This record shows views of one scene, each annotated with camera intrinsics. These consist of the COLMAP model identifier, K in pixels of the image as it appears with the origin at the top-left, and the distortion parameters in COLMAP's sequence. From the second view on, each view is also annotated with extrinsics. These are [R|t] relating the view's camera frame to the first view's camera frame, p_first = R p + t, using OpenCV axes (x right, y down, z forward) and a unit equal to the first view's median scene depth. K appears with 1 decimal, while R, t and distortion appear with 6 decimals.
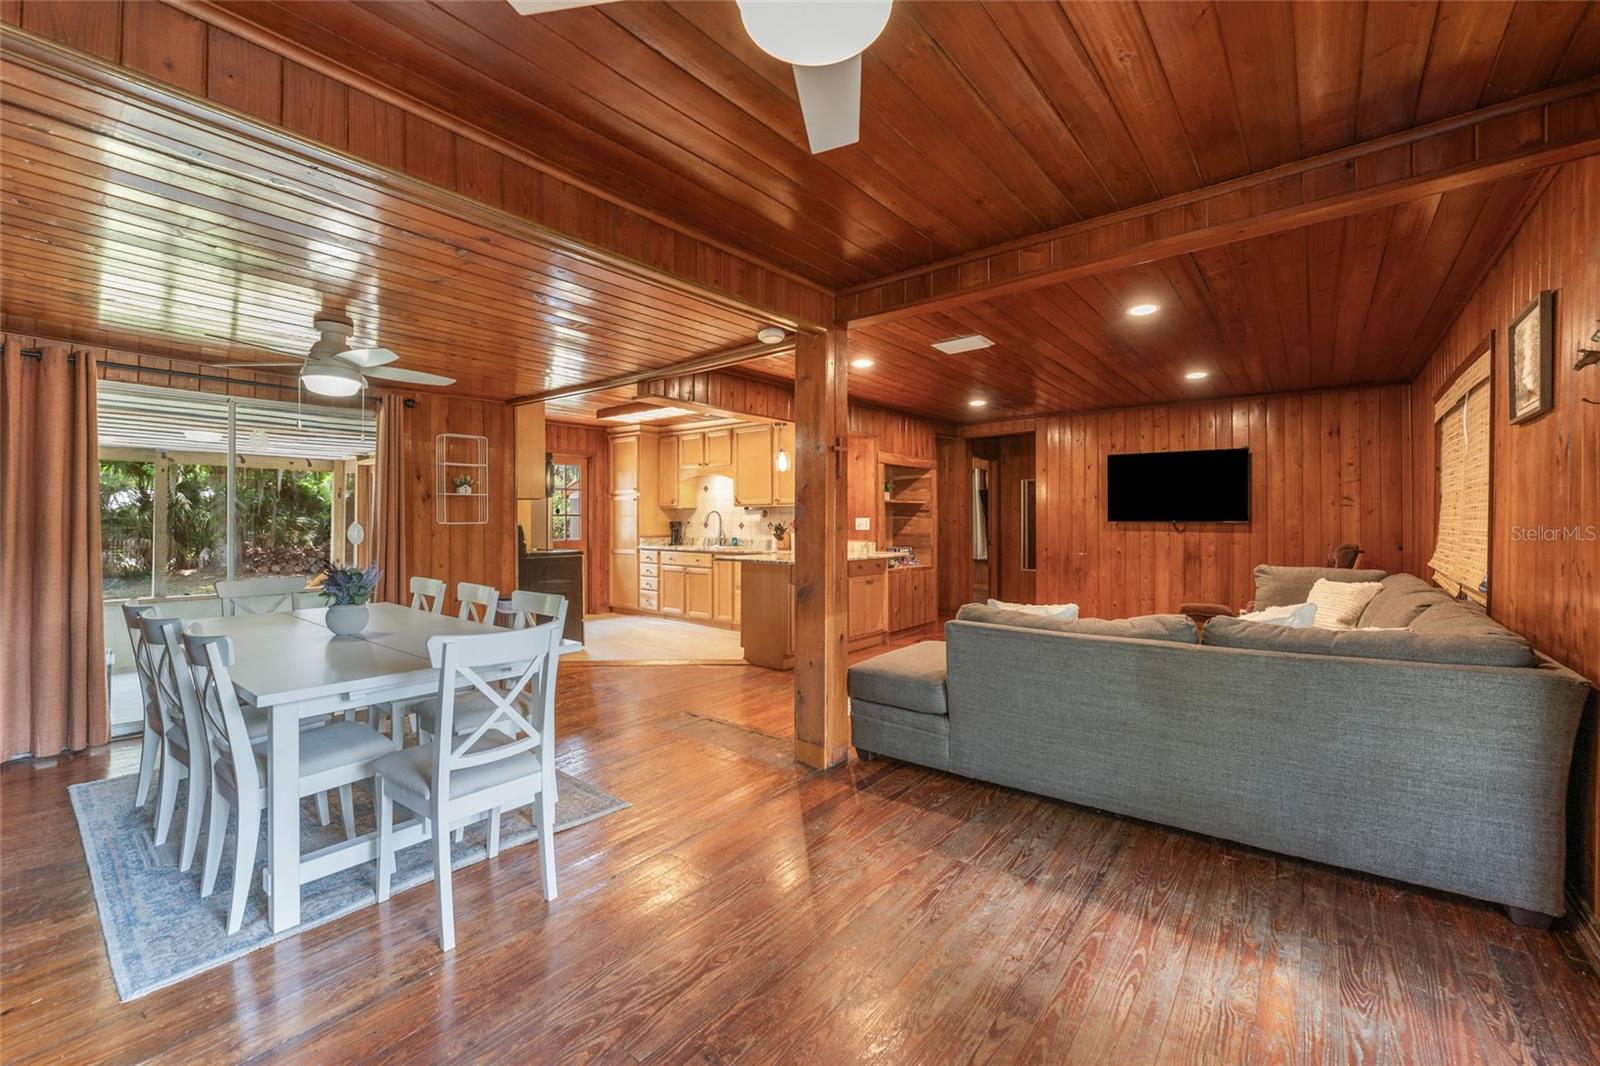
lens RADIAL K [[652.5, 0, 798.8], [0, 652.5, 519.8], [0, 0, 1]] dist [-0.006677, 0.000871]
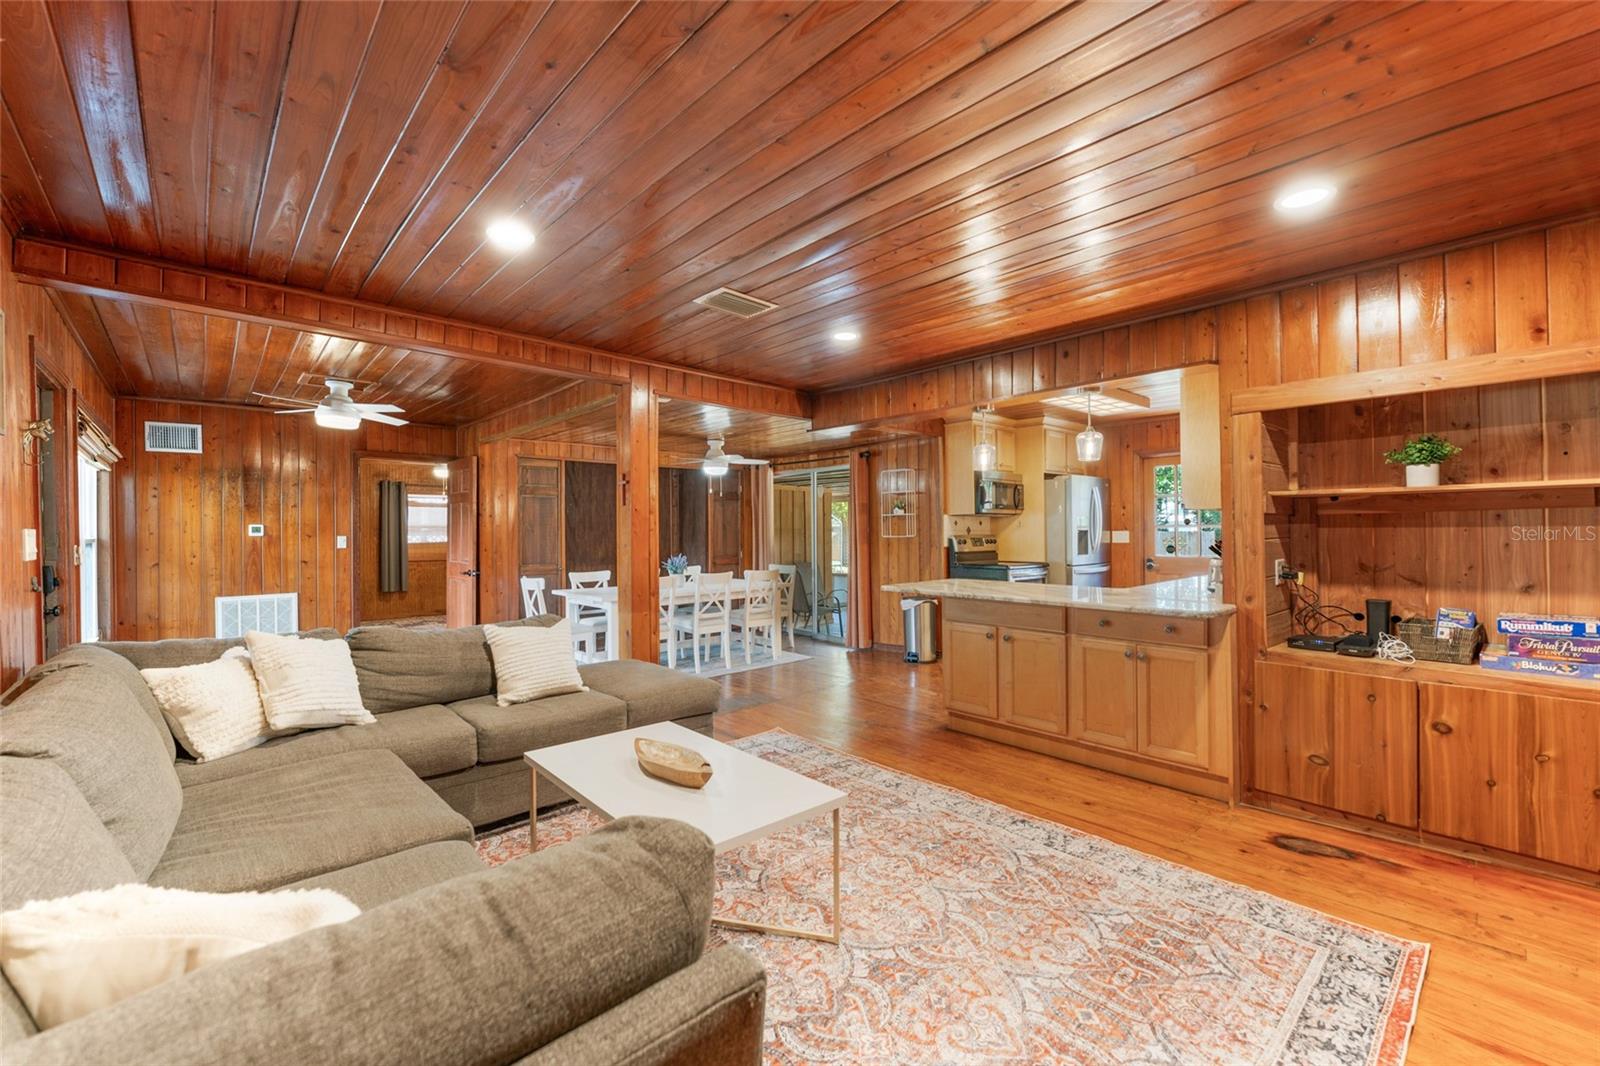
lens RADIAL K [[652.5, 0, 803.3], [0, 652.5, 527.3], [0, 0, 1]] dist [-0.006677, 0.000871]
pose [[-0.147835, -0.005735, -0.988995, 0.620180], [0.006178, 0.999958, -0.006722, -0.005688], [0.988993, -0.007103, -0.147793, 0.752228]]
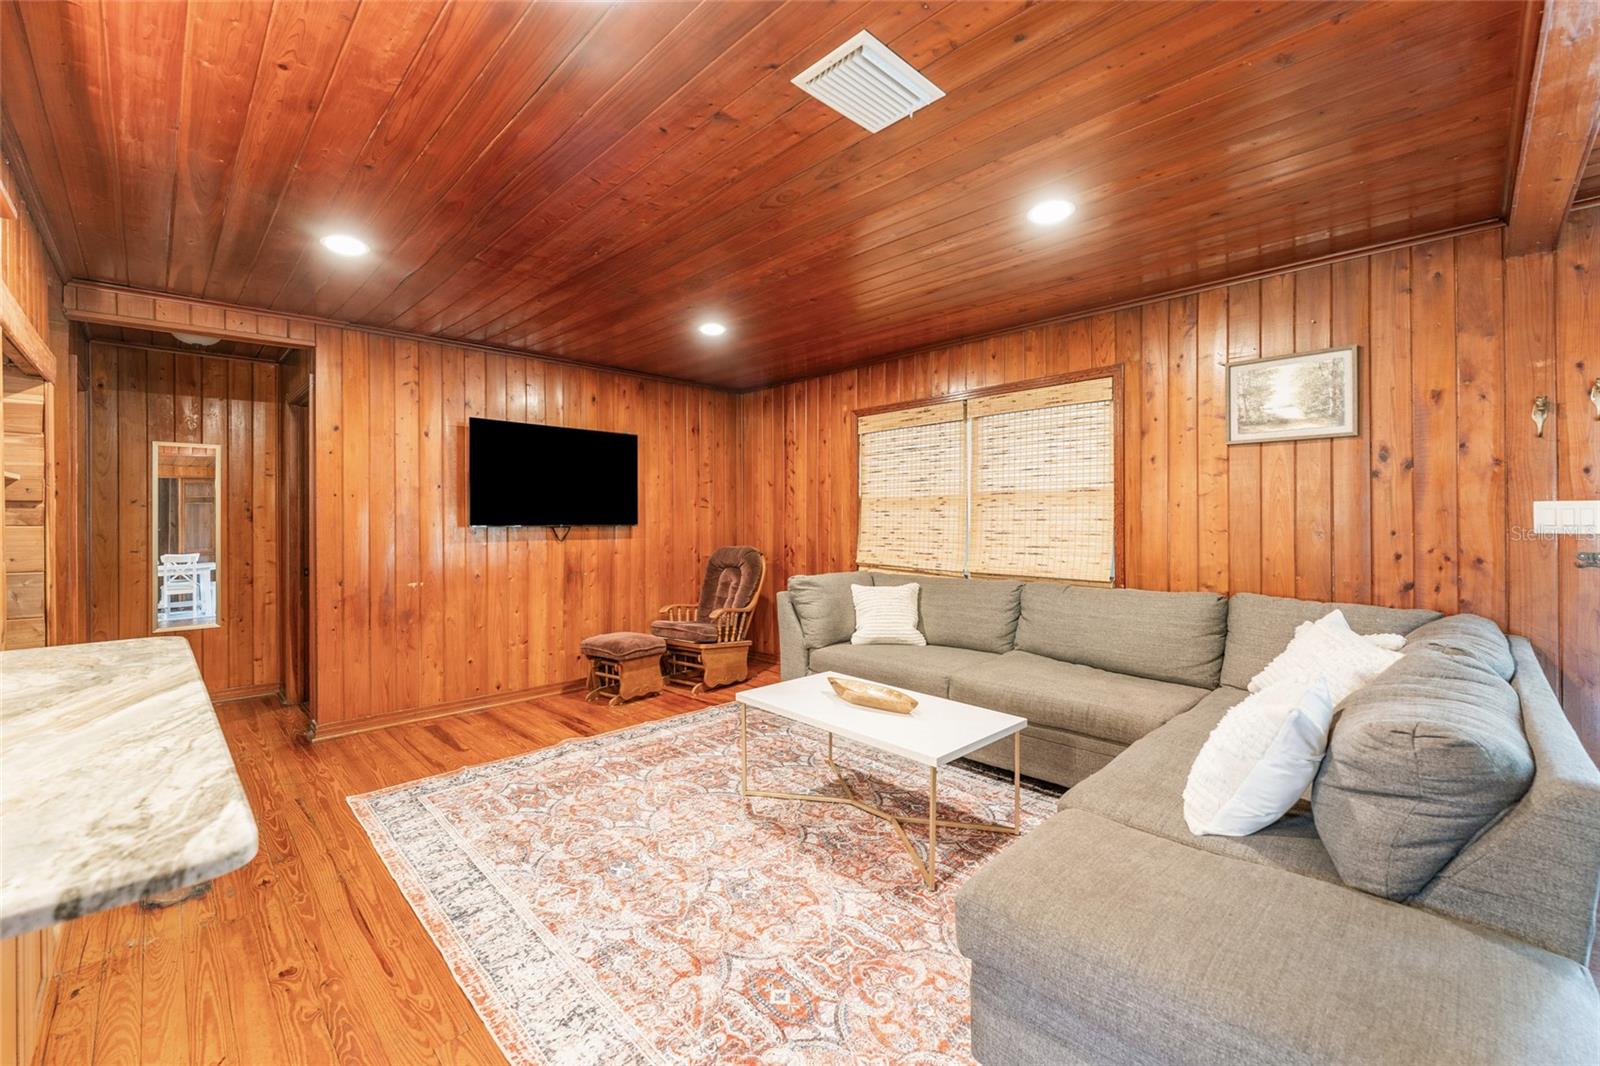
lens RADIAL K [[652.5, 0, 803.9], [0, 652.5, 528.6], [0, 0, 1]] dist [-0.006677, 0.000871]
pose [[0.114836, -0.015426, 0.993265, -0.091792], [0.005026, 0.999876, 0.014947, -0.003119], [-0.993372, 0.003276, 0.114899, 0.633974]]
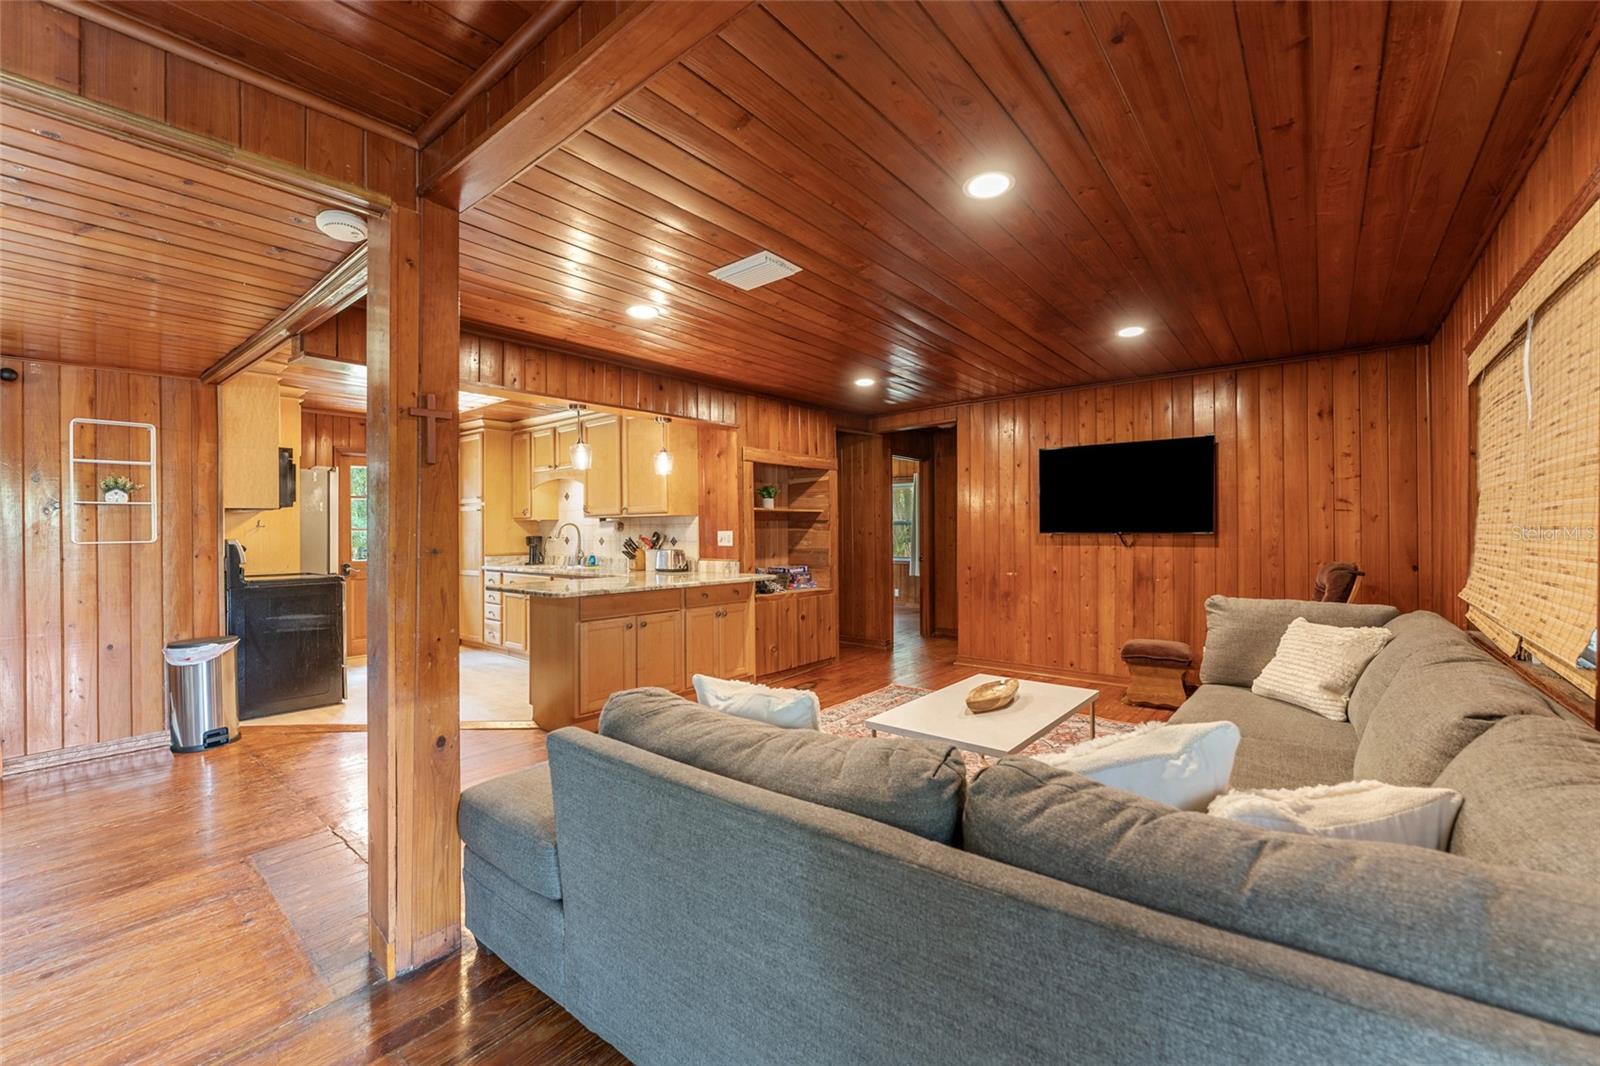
lens RADIAL K [[652.5, 0, 797.8], [0, 652.5, 533.4], [0, 0, 1]] dist [-0.006677, 0.000871]
pose [[0.999947, -0.006483, -0.008029, 0.191189], [0.006508, 0.999974, 0.003035, -0.001417], [0.008009, -0.003087, 0.999963, 0.212156]]
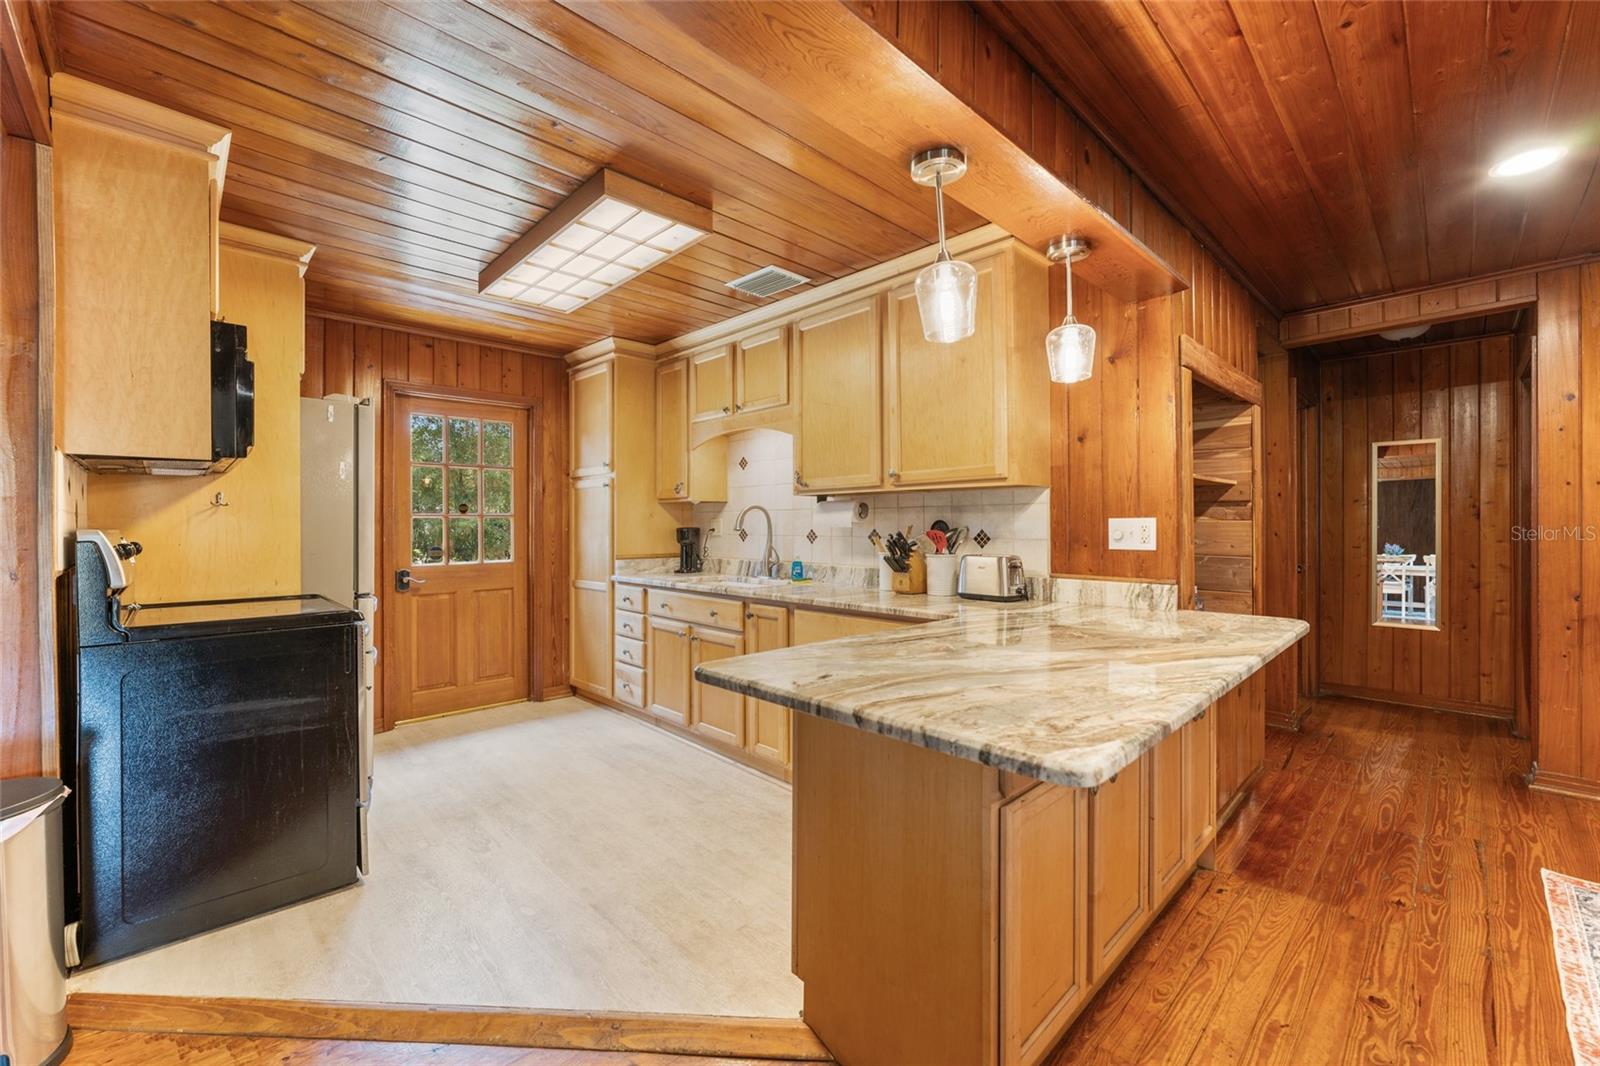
lens RADIAL K [[652.5, 0, 802.8], [0, 652.5, 533.1], [0, 0, 1]] dist [-0.006677, 0.000871]
pose [[0.992700, -0.000077, -0.120609, -0.042762], [0.001468, 0.999933, 0.011444, 0.001455], [0.120600, -0.011538, 0.992634, 0.609104]]
